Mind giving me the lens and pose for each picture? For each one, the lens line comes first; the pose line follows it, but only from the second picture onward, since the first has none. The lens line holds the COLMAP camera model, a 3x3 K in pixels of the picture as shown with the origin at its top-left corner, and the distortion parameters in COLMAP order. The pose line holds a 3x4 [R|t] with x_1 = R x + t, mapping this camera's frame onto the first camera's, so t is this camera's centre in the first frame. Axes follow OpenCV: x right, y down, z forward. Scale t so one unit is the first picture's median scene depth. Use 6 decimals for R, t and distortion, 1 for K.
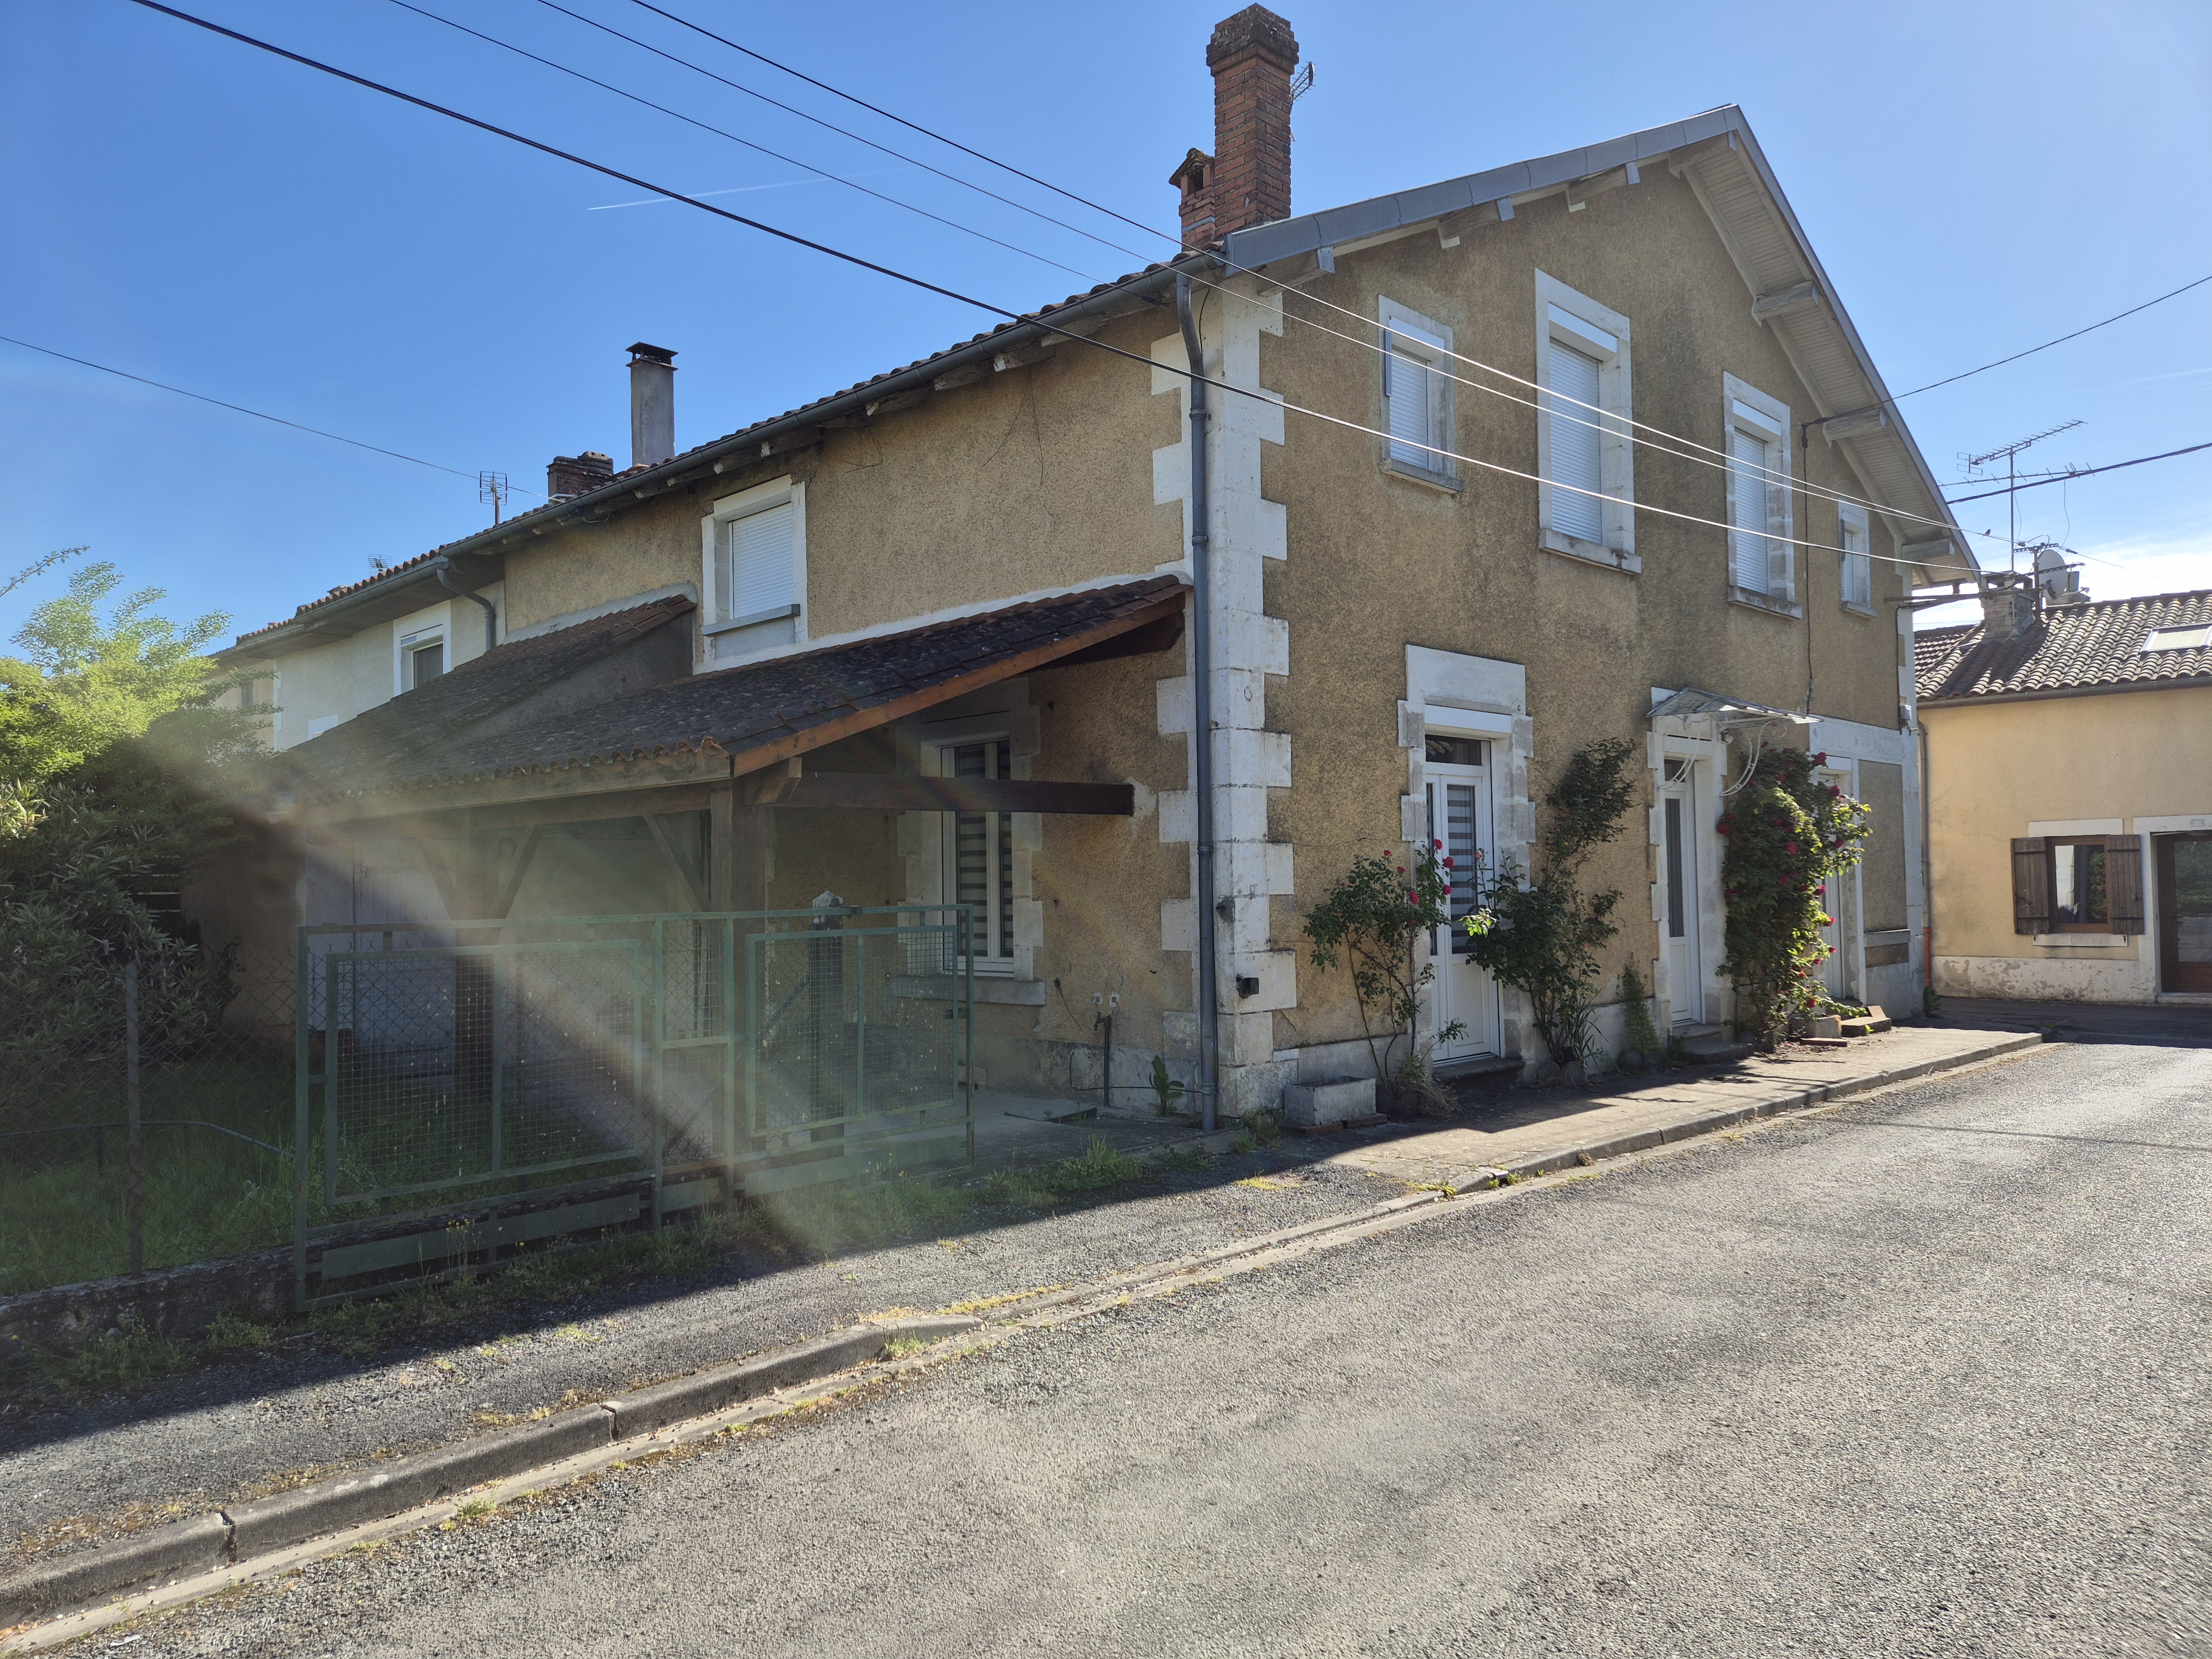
lens RADIAL K [[1462.9, 0, 1106.0], [0, 1462.9, 829.5], [0, 0, 1]] dist [0.090044, -0.076633]
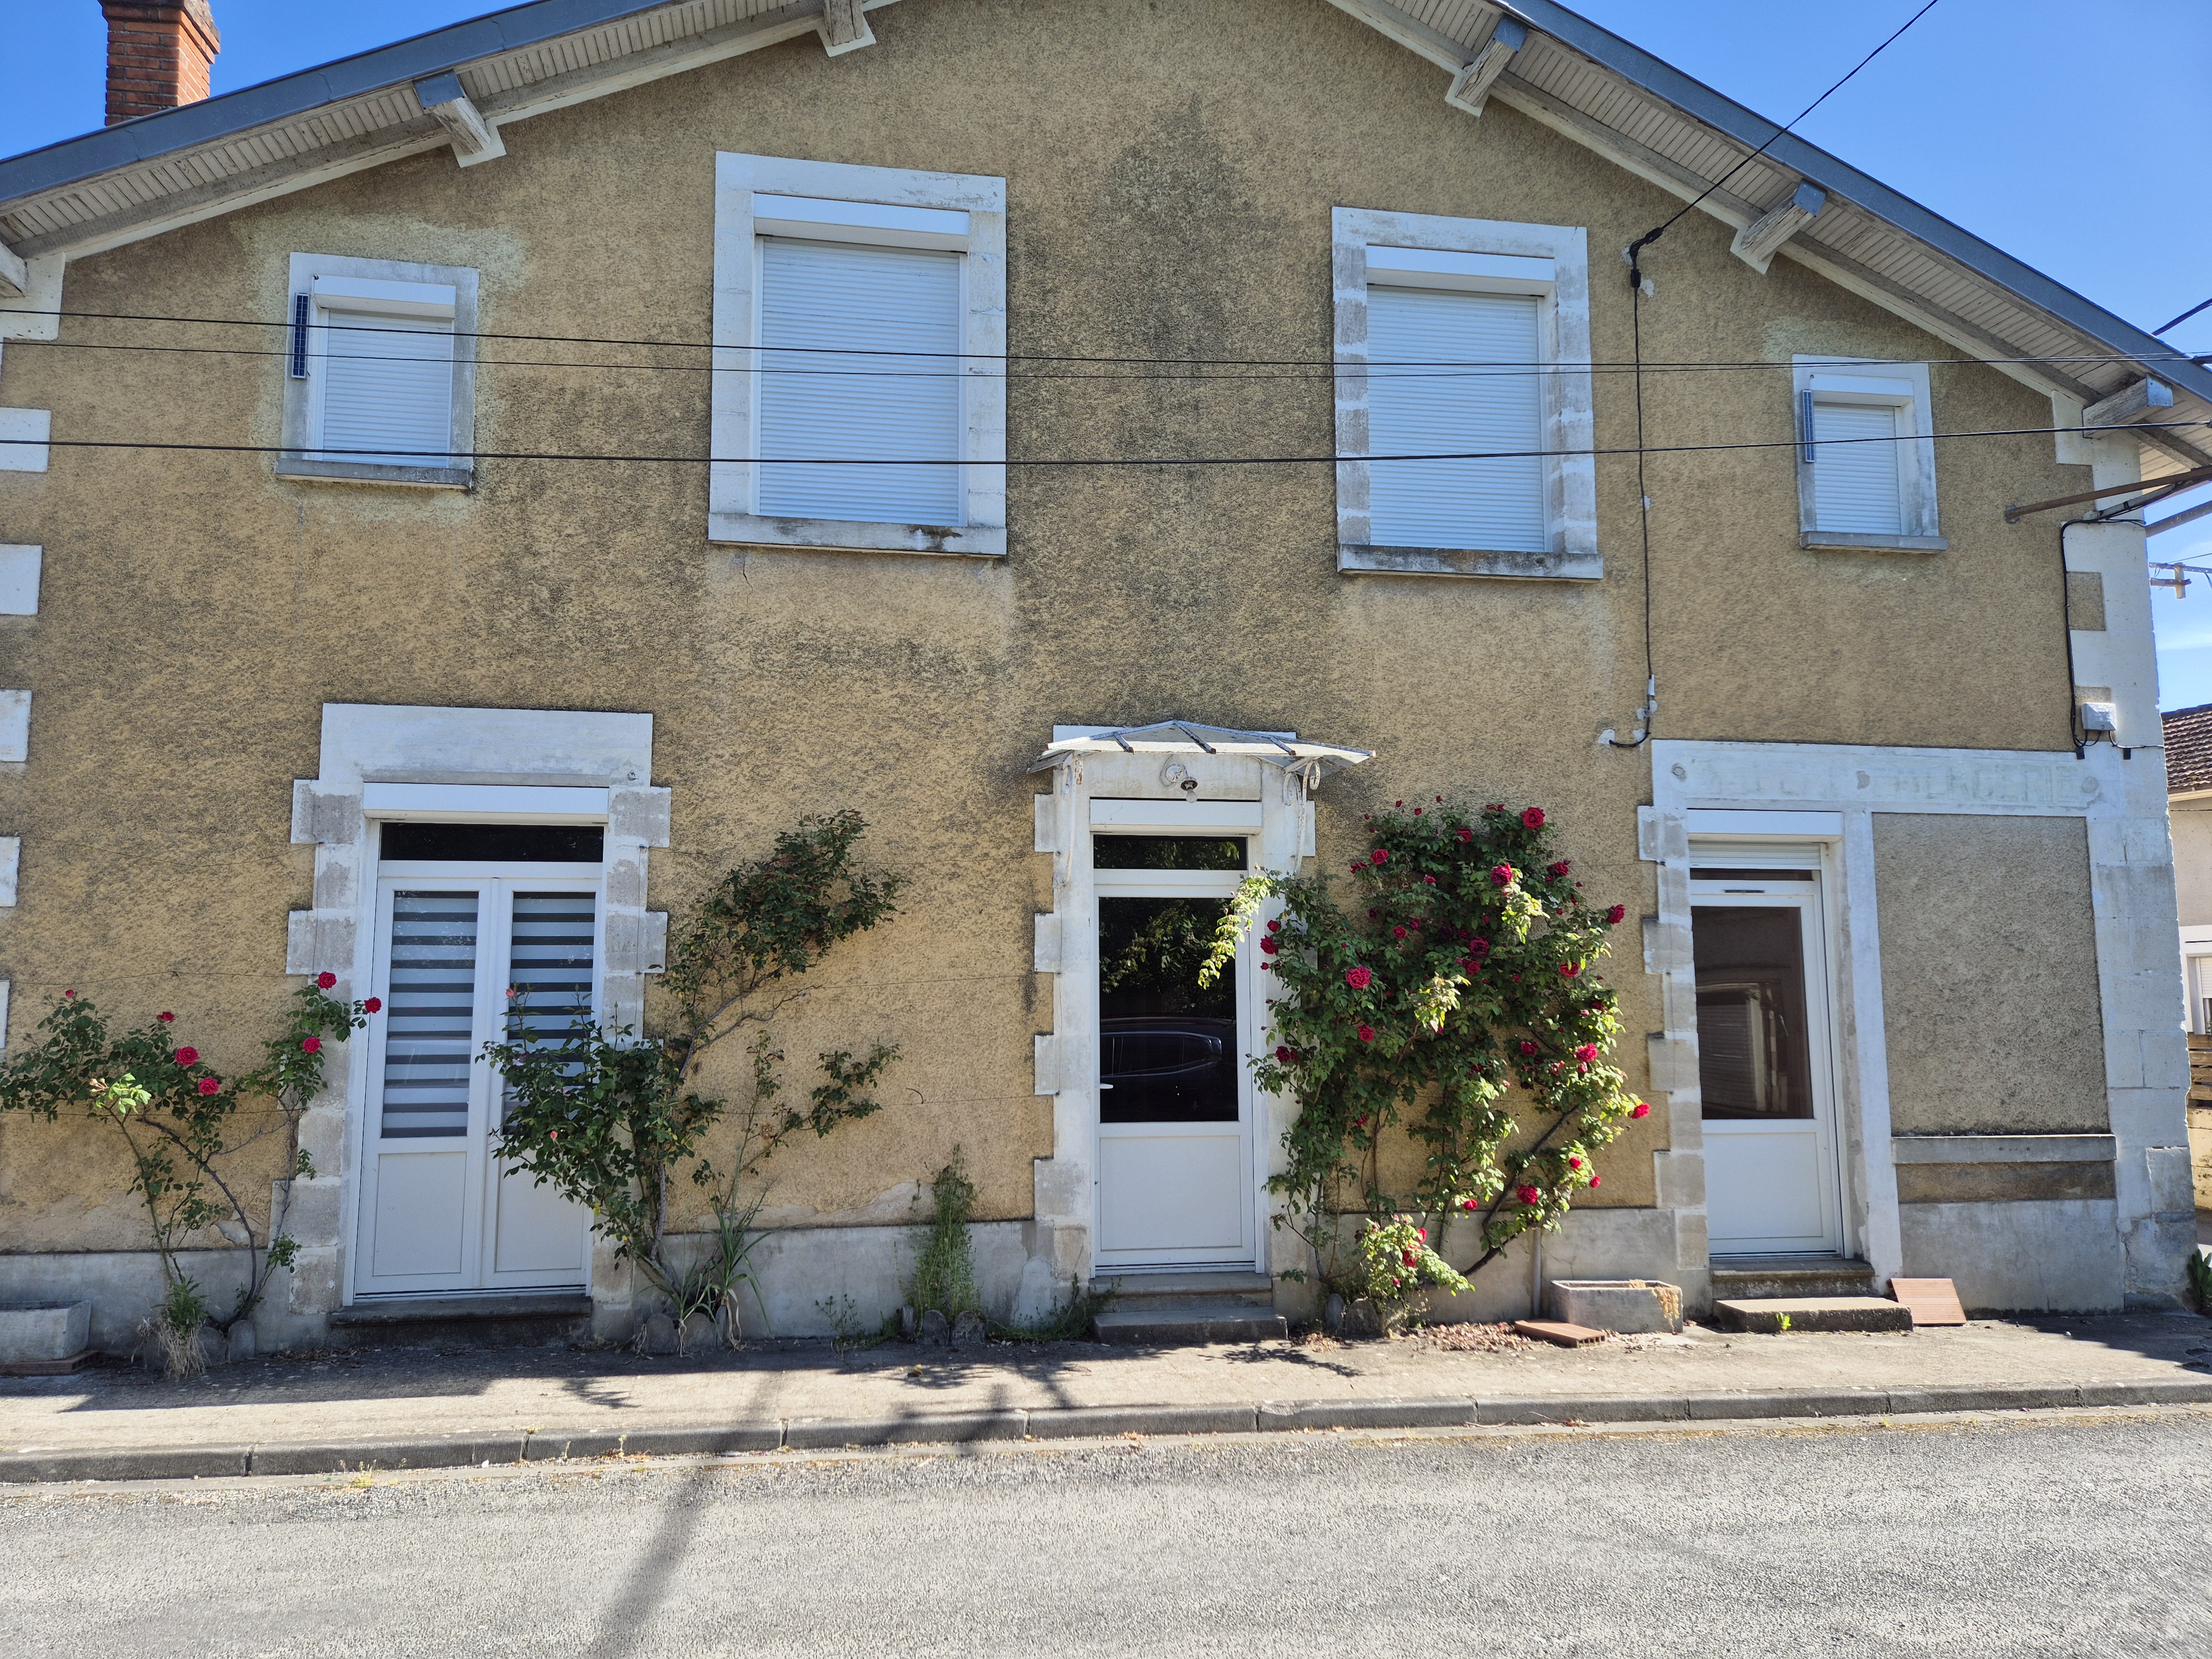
lens RADIAL K [[1462.9, 0, 1106.0], [0, 1462.9, 829.5], [0, 0, 1]] dist [0.090044, -0.076633]
pose [[0.813240, -0.051909, -0.579609, 0.862345], [0.009717, 0.997086, -0.075663, -0.003424], [0.581848, 0.055901, 0.811374, 0.574754]]
